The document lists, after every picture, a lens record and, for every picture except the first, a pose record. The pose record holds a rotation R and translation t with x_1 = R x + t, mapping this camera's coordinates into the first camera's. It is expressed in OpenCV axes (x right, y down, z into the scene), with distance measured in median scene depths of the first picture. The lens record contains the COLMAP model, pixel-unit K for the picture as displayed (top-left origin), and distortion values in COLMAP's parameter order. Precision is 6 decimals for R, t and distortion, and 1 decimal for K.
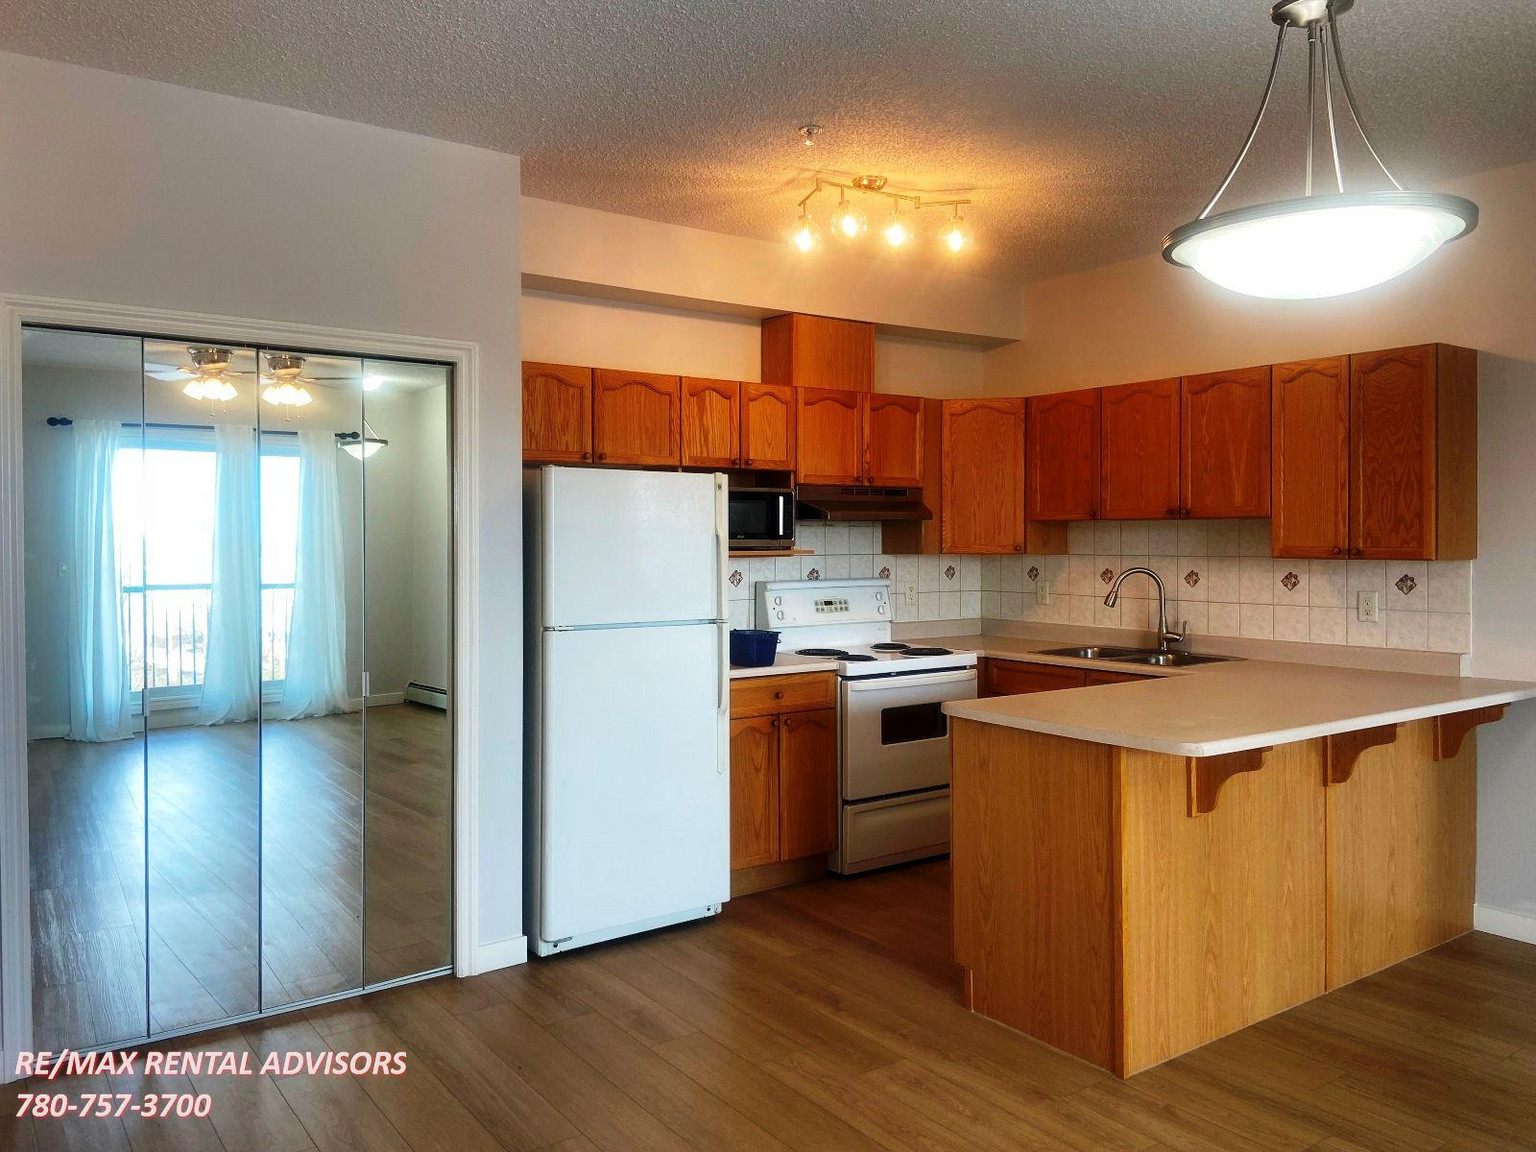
lens RADIAL K [[1165.0, 0, 775.4], [0, 1165.0, 584.8], [0, 0, 1]] dist [0.088949, -0.157905]
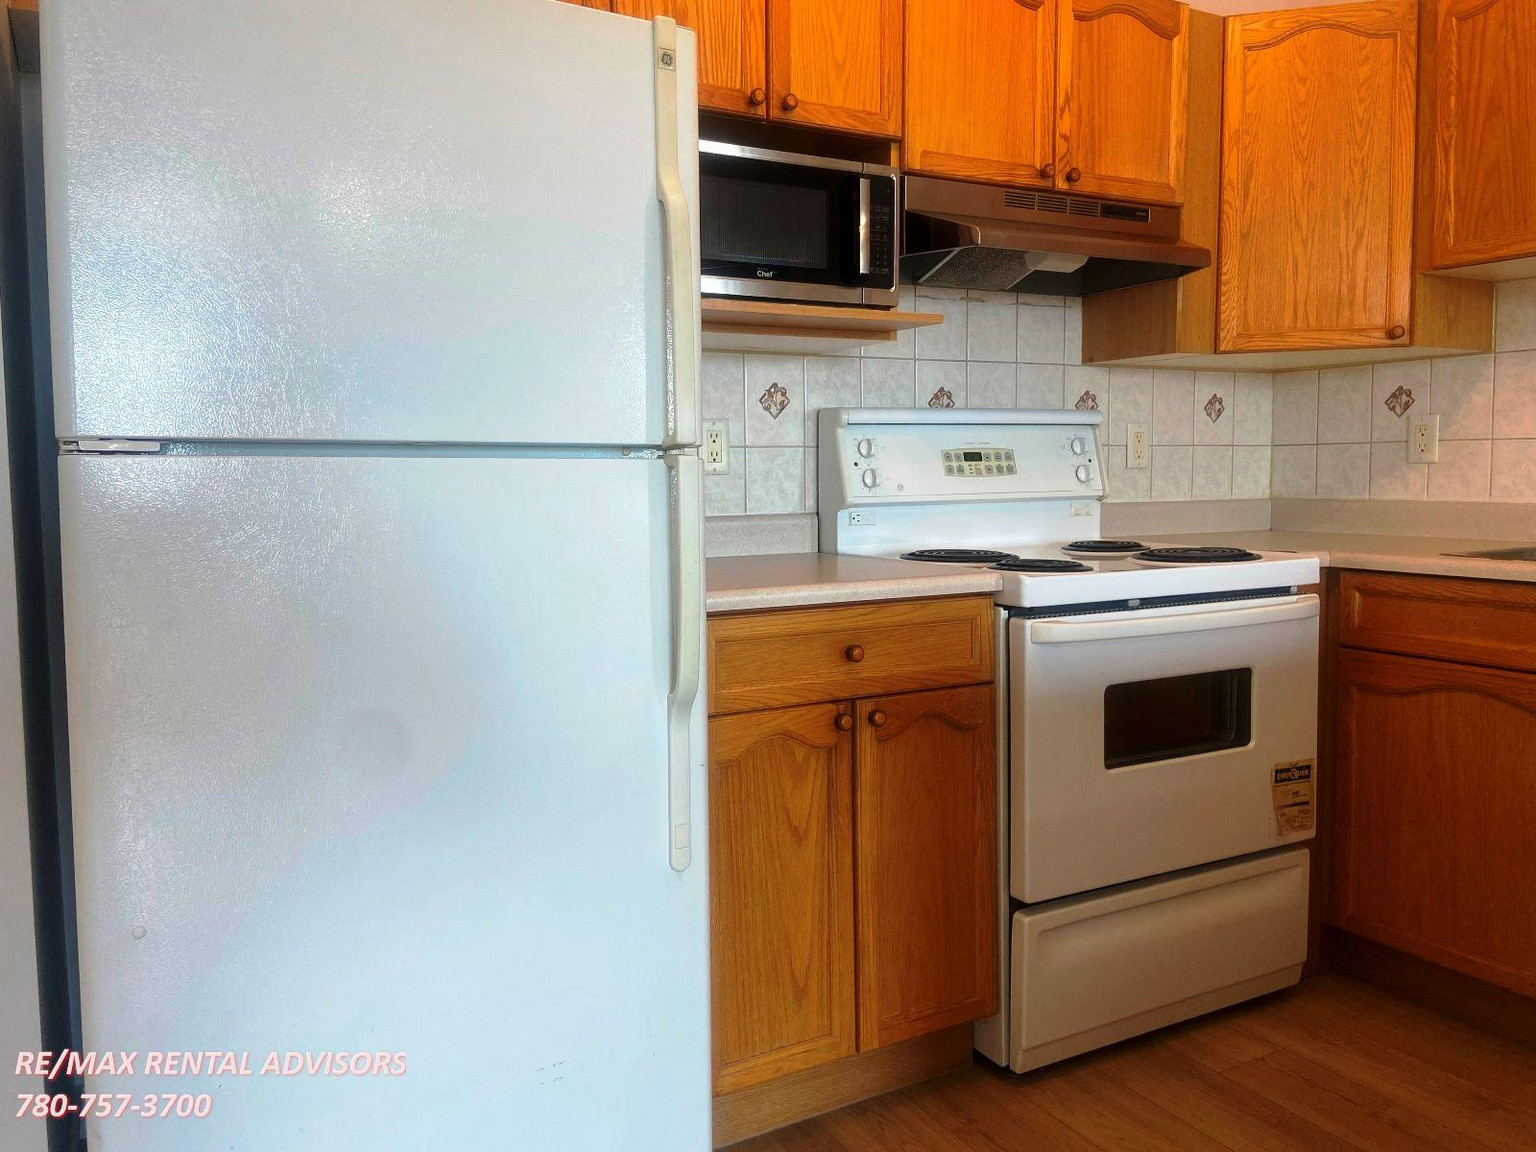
lens RADIAL K [[1153.1, 0, 756.2], [0, 1153.1, 579.0], [0, 0, 1]] dist [0.124652, -0.149898]
pose [[0.991937, 0.000910, -0.126729, 0.019351], [0.005476, 0.998733, 0.050034, 0.045657], [0.126614, -0.050324, 0.990675, 0.562522]]
